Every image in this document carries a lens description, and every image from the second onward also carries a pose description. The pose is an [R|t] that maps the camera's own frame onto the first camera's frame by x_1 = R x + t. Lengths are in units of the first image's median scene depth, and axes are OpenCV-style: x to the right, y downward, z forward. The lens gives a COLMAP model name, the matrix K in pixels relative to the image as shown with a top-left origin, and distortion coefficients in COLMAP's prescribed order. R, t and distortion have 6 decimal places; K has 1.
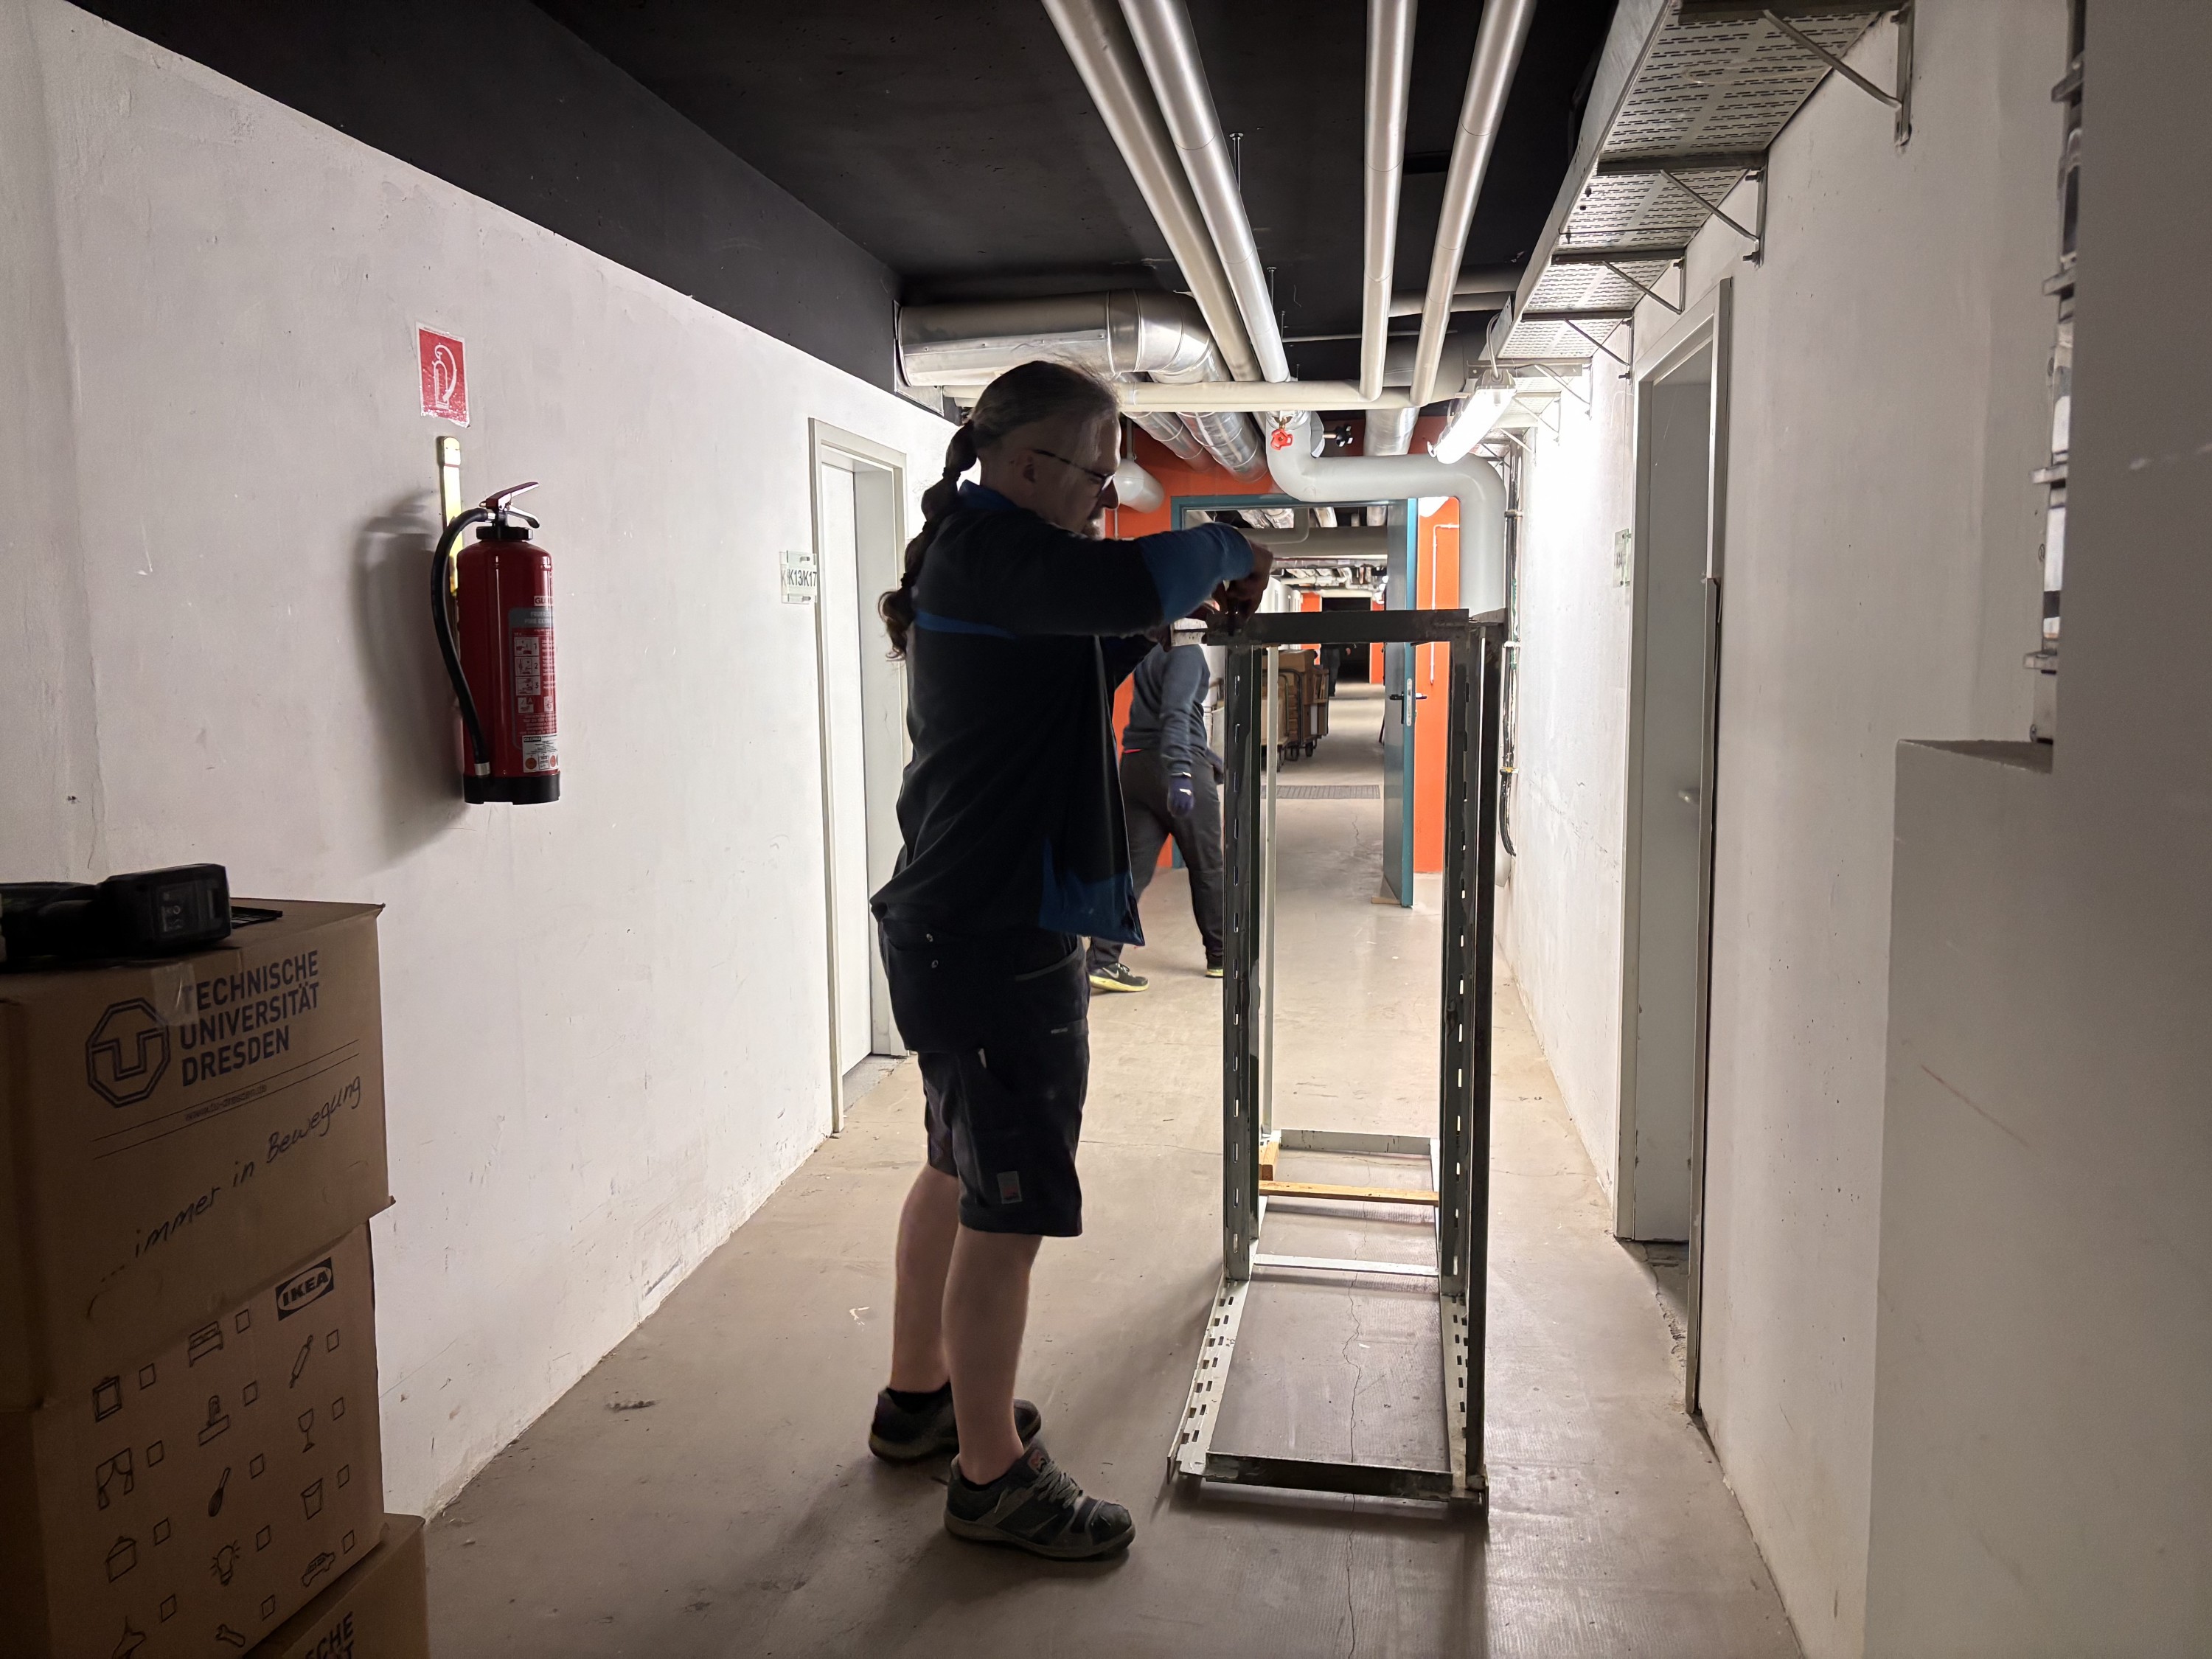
lens RADIAL K [[1684.4, 0, 1105.1], [0, 1684.4, 825.4], [0, 0, 1]] dist [0.031704, -0.035273]
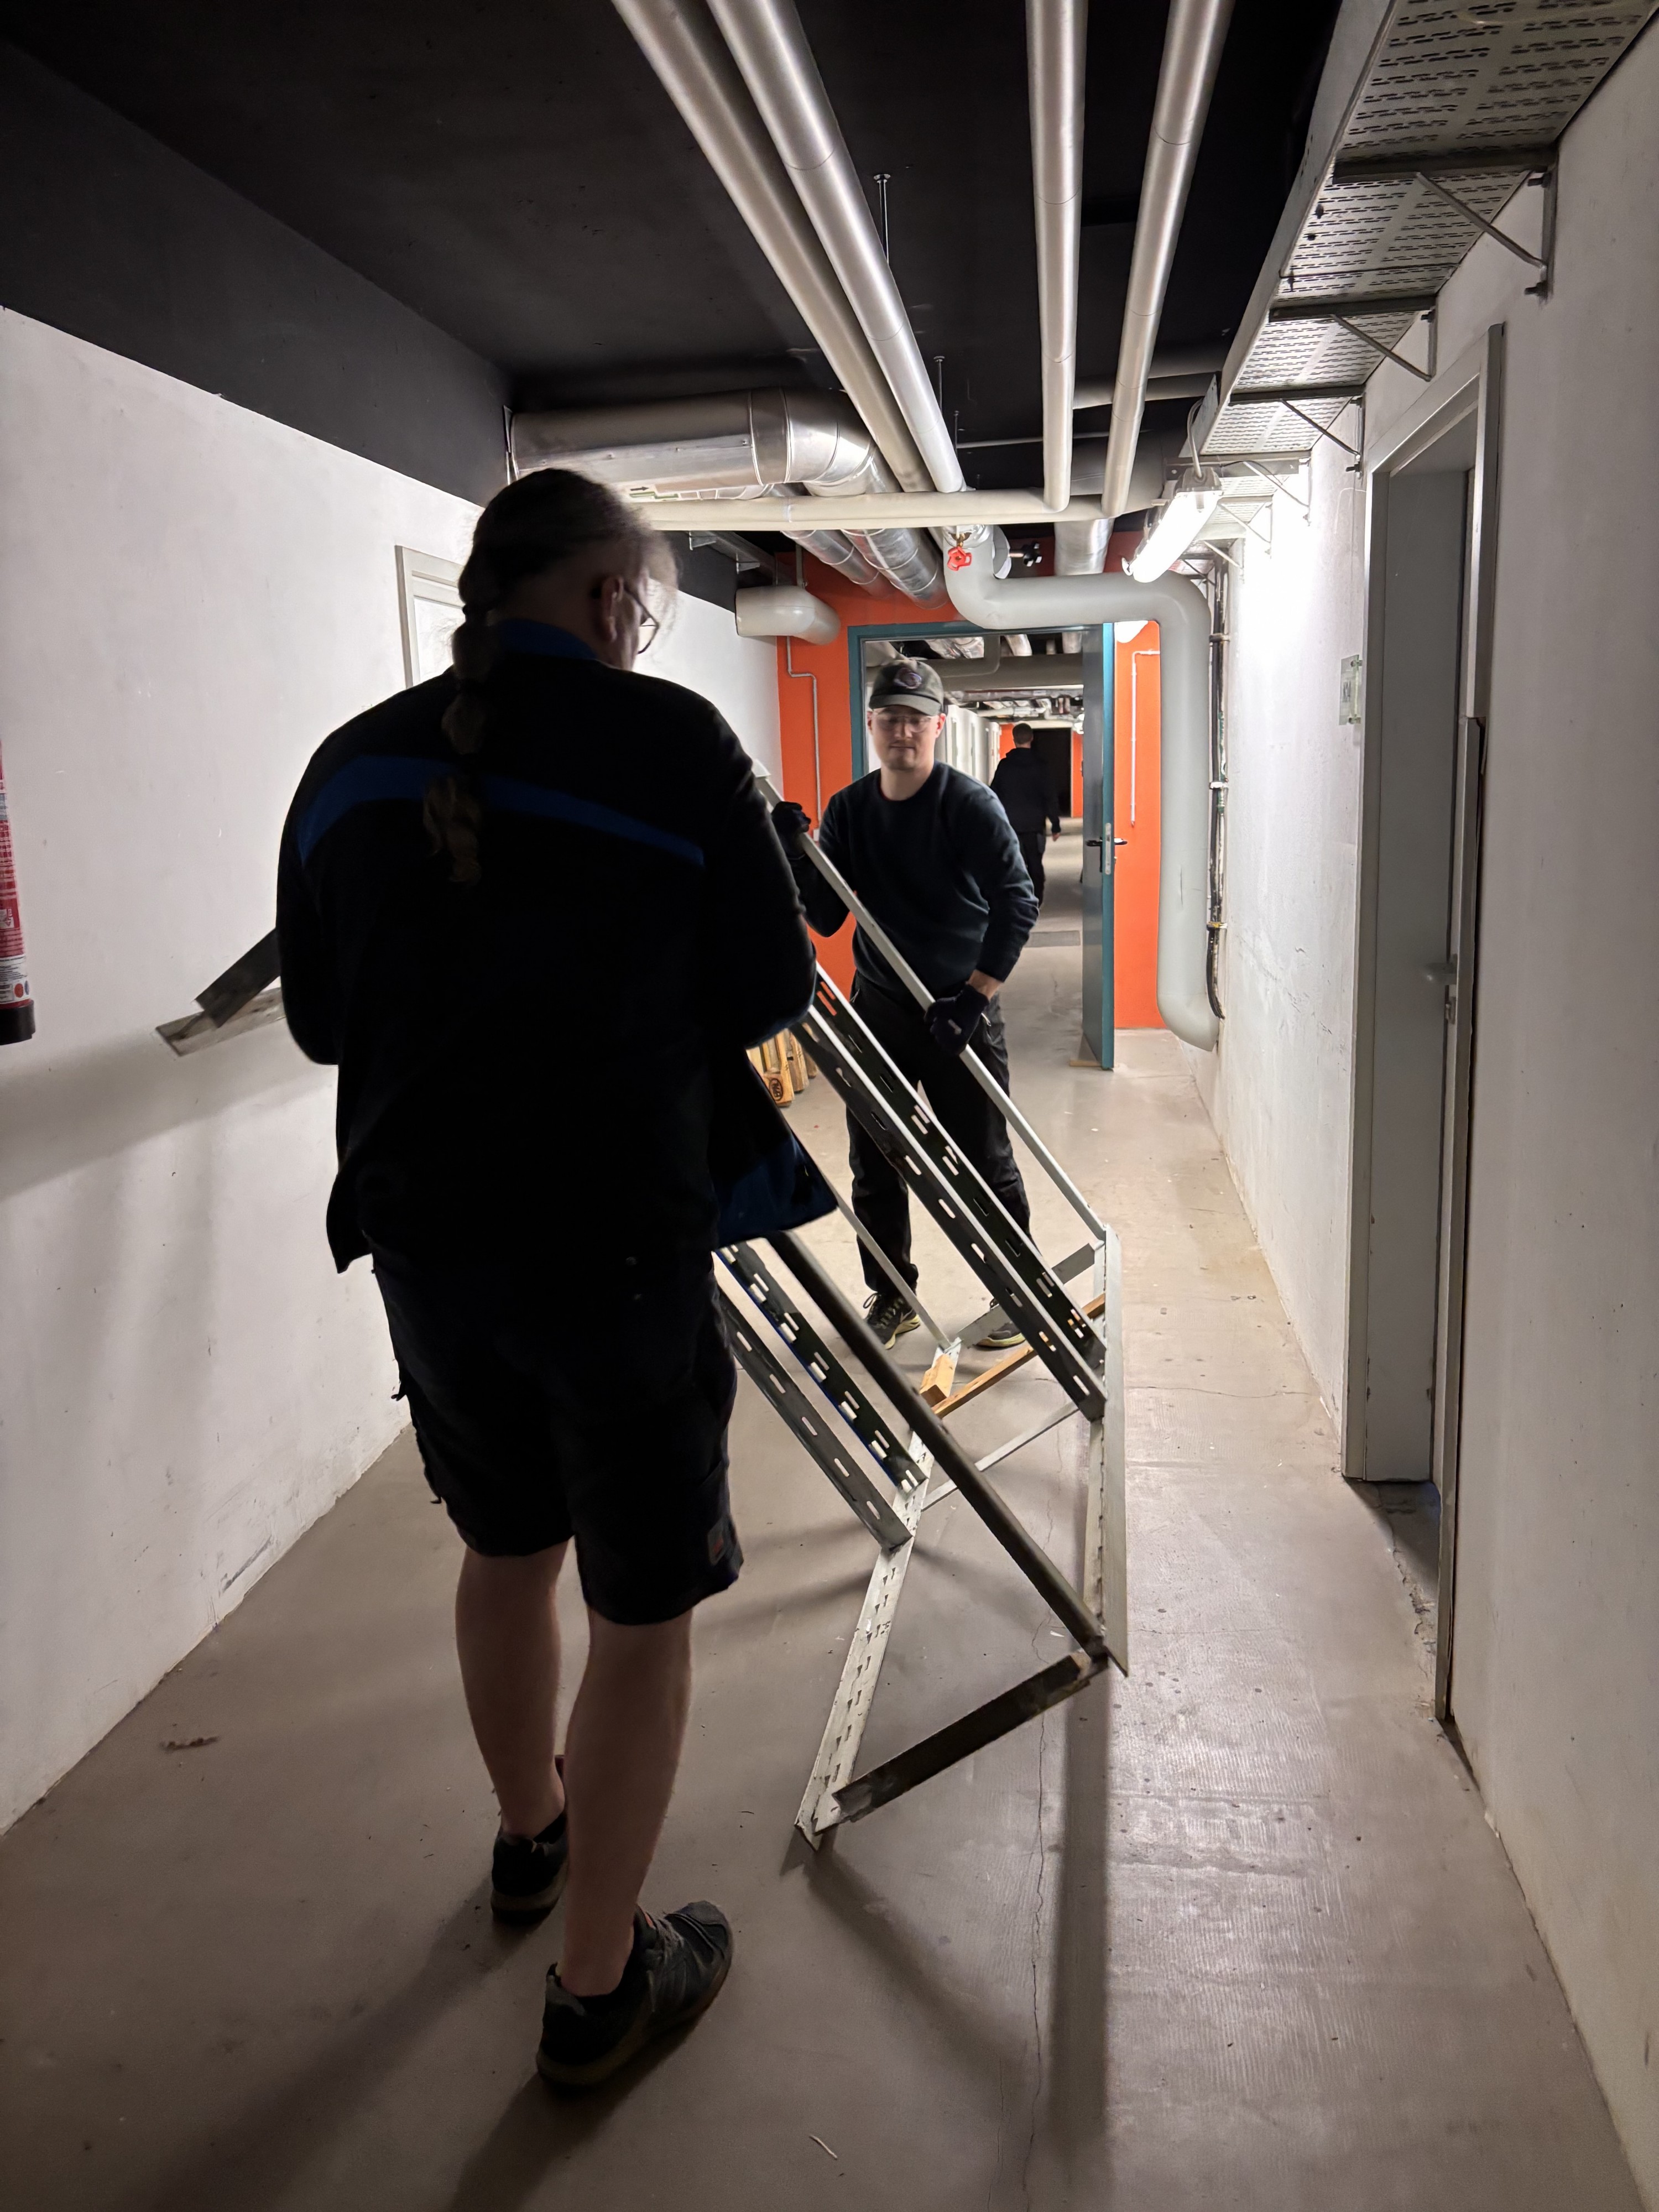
lens RADIAL K [[1684.4, 0, 824.6], [0, 1684.4, 1101.2], [0, 0, 1]] dist [0.031704, -0.035273]
pose [[0.999594, -0.027654, 0.006902, 0.033836], [0.027009, 0.996388, 0.080505, -0.030239], [-0.009104, -0.080286, 0.996730, 0.152486]]
